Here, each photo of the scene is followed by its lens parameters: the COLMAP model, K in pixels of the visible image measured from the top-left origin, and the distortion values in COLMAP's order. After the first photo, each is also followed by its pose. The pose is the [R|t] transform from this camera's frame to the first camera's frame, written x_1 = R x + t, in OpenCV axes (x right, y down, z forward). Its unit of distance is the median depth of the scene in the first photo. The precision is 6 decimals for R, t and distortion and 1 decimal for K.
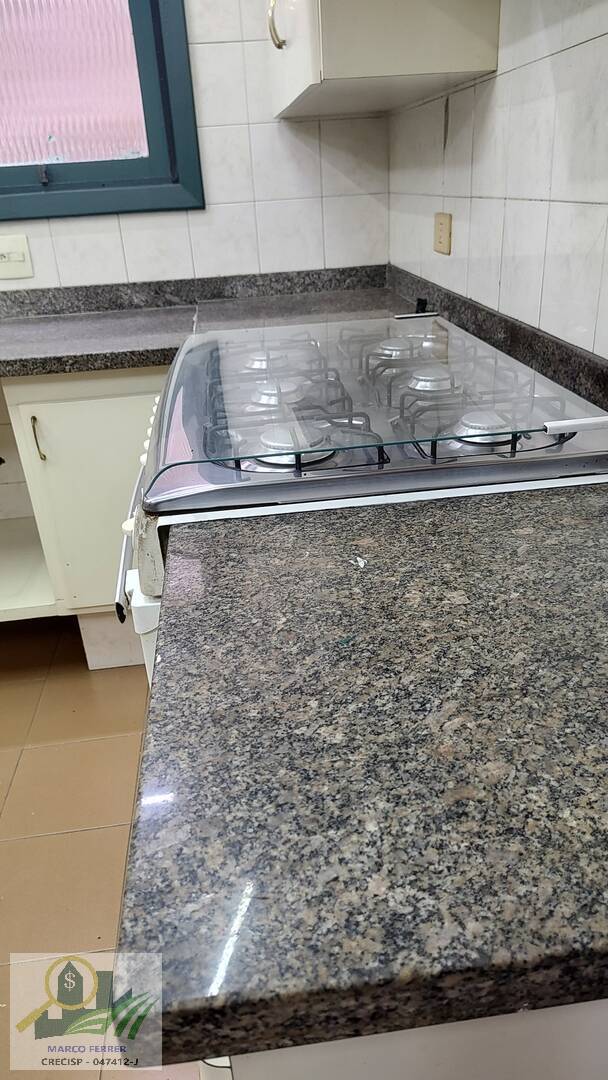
lens RADIAL K [[750.8, 0, 304.9], [0, 750.8, 537.1], [0, 0, 1]] dist [0.051859, -0.008372]
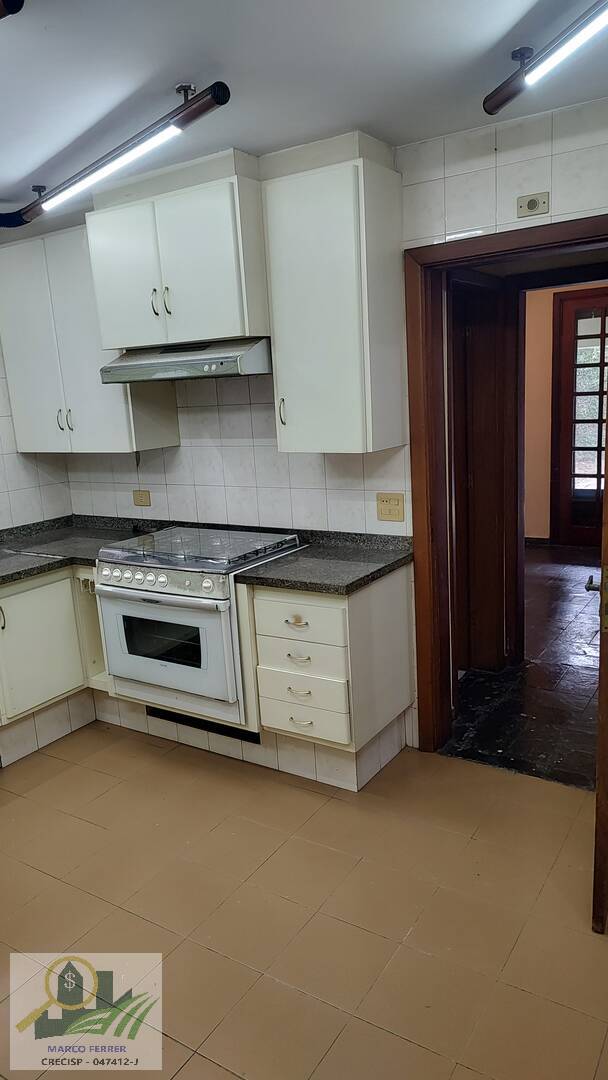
lens RADIAL K [[750.8, 0, 304.3], [0, 750.8, 542.0], [0, 0, 1]] dist [0.051859, -0.008372]
pose [[0.636611, -0.144694, 0.757489, -1.018870], [0.356092, 0.926412, -0.122306, 0.154026], [-0.684050, 0.347597, 0.641289, -0.632238]]
